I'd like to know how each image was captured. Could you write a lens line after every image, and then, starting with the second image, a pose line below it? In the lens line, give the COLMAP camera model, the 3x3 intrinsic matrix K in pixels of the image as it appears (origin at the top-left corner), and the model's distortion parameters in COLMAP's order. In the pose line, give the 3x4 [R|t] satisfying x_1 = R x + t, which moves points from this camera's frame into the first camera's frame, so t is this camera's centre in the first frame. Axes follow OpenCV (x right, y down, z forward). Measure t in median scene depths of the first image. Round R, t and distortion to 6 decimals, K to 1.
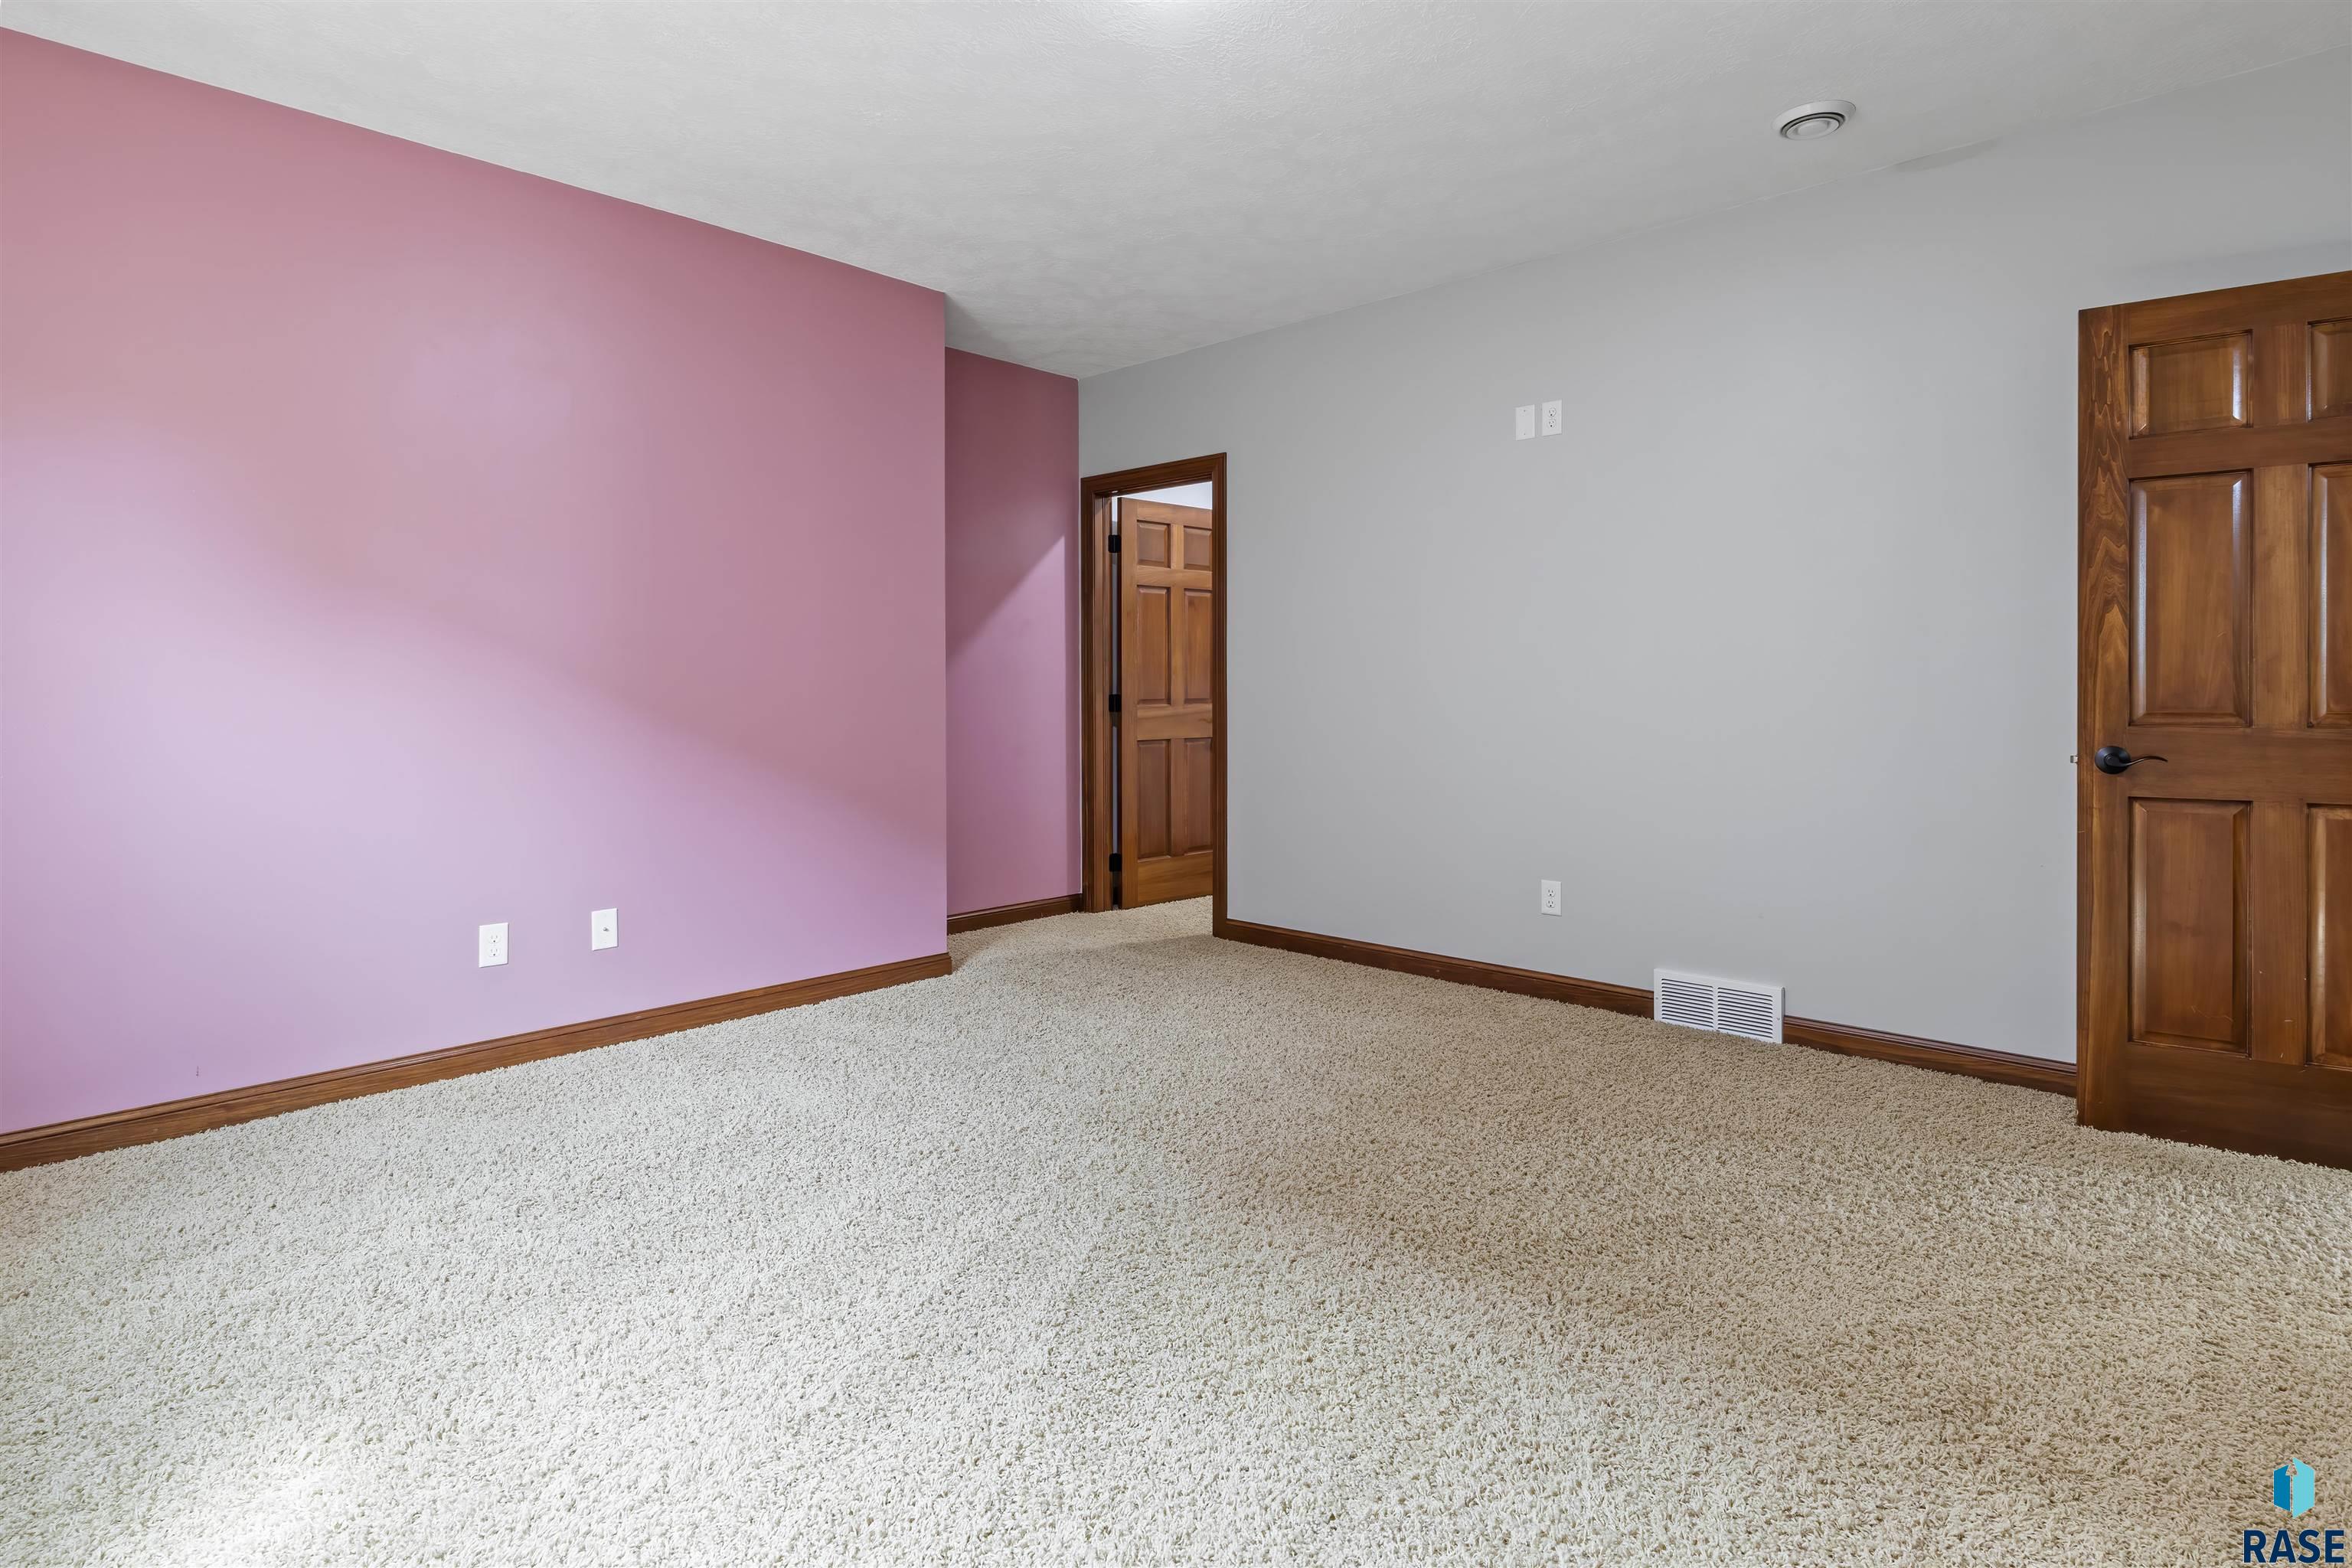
lens RADIAL K [[1202.8, 0, 1174.6], [0, 1202.8, 692.6], [0, 0, 1]] dist [-0.001670, -0.000294]
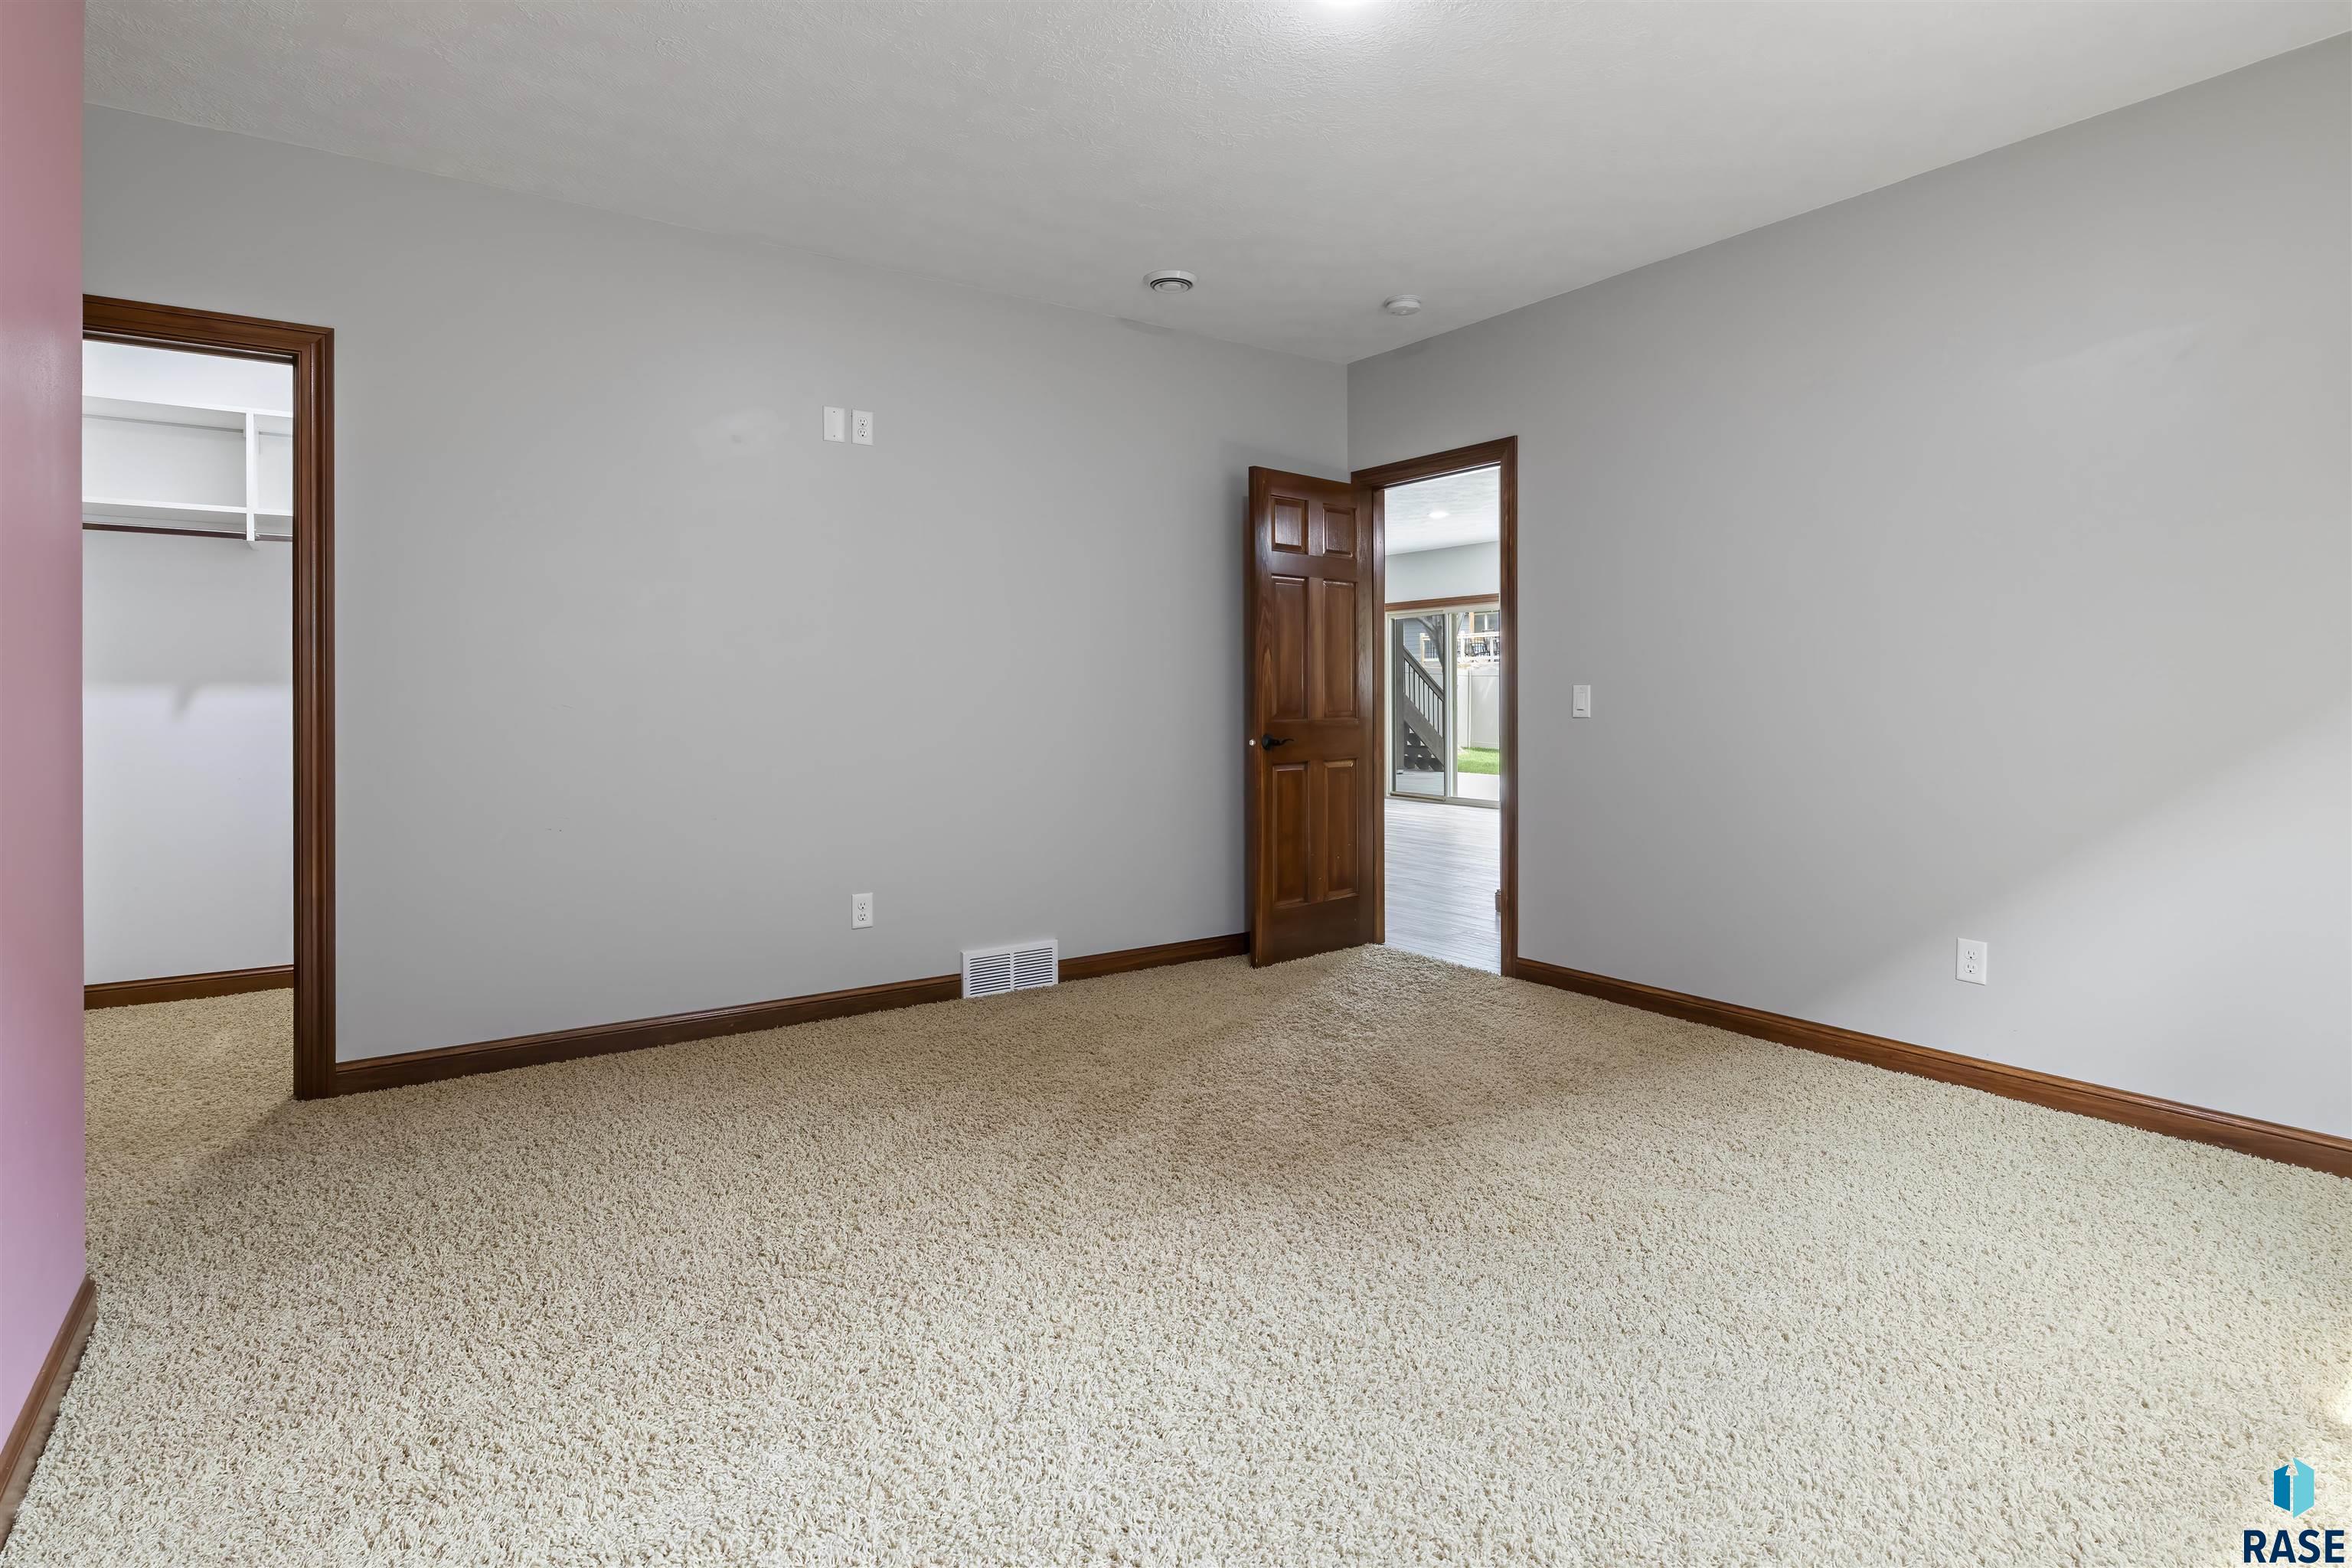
lens RADIAL K [[1202.8, 0, 1174.6], [0, 1202.8, 692.6], [0, 0, 1]] dist [-0.001670, -0.000294]
pose [[0.210011, 0.003437, 0.977693, -0.649646], [0.003819, 0.999983, -0.004336, -0.004156], [-0.977691, 0.004645, 0.209995, 0.580477]]
